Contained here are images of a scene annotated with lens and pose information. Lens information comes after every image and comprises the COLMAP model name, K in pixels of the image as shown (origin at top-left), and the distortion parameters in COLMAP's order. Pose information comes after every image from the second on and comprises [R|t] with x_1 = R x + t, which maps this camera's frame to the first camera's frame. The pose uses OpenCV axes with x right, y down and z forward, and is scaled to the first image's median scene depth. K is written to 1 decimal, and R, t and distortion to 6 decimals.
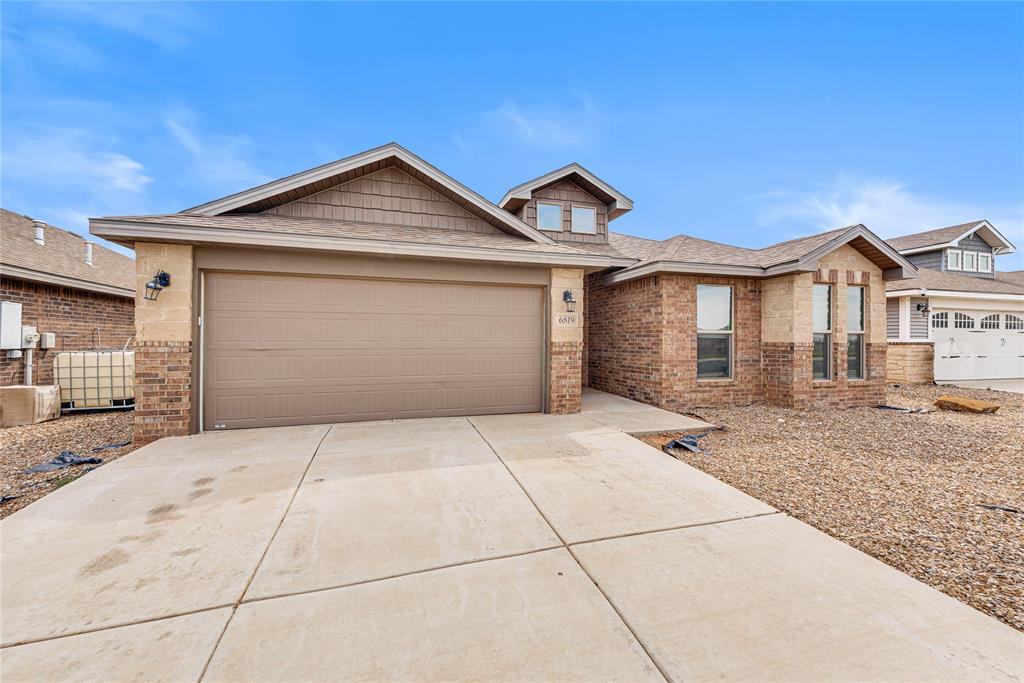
lens RADIAL K [[401.6, 0, 501.5], [0, 401.6, 339.9], [0, 0, 1]] dist [0.008974, -0.000406]
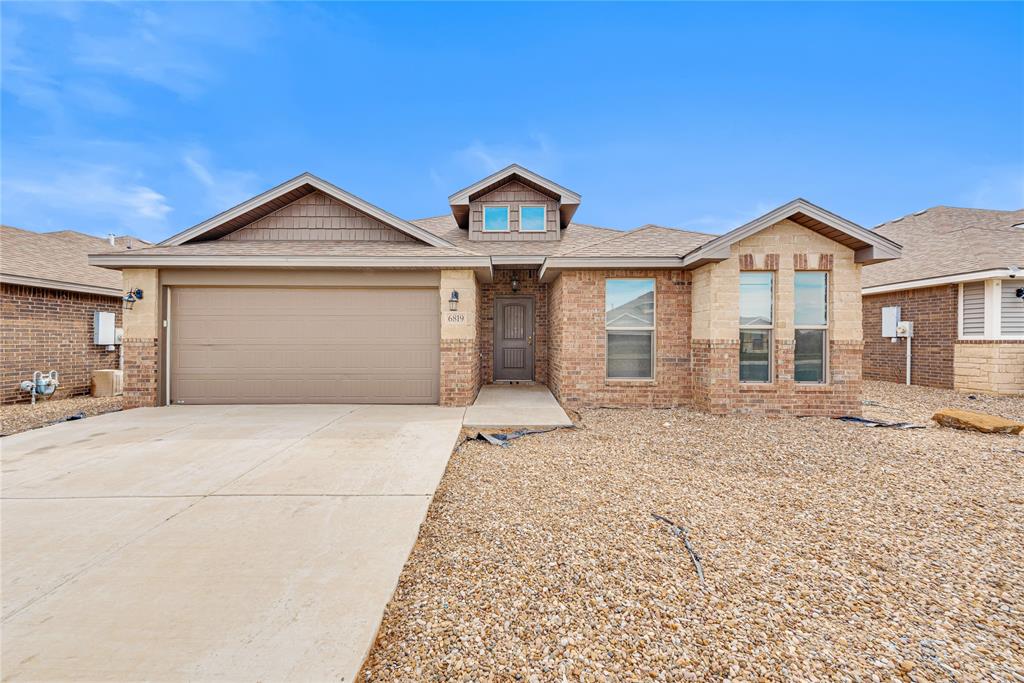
lens RADIAL K [[401.6, 0, 501.5], [0, 401.6, 339.9], [0, 0, 1]] dist [0.008974, -0.000406]
pose [[0.957063, -0.000957, -0.289879, 0.537461], [0.001114, 0.999999, 0.000379, 0.006528], [0.289878, -0.000686, 0.957063, 0.016601]]
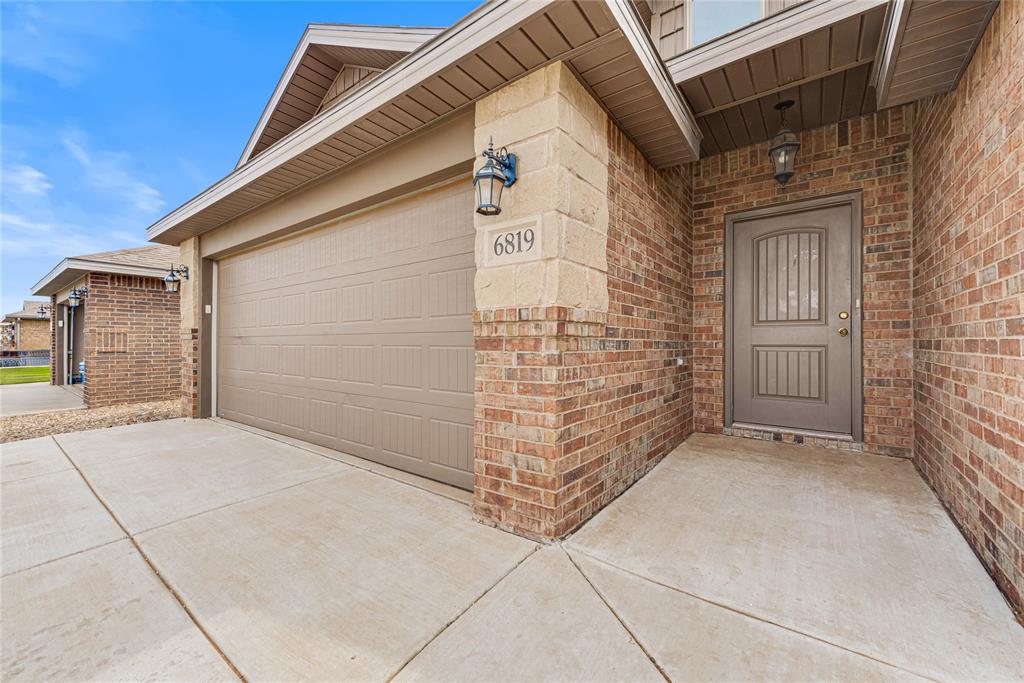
lens RADIAL K [[401.6, 0, 501.5], [0, 401.6, 339.9], [0, 0, 1]] dist [0.008974, -0.000406]
pose [[0.584769, -0.005910, -0.811178, 0.387811], [0.004689, 0.999981, -0.003905, 0.028528], [0.811186, -0.001520, 0.584786, 0.734633]]
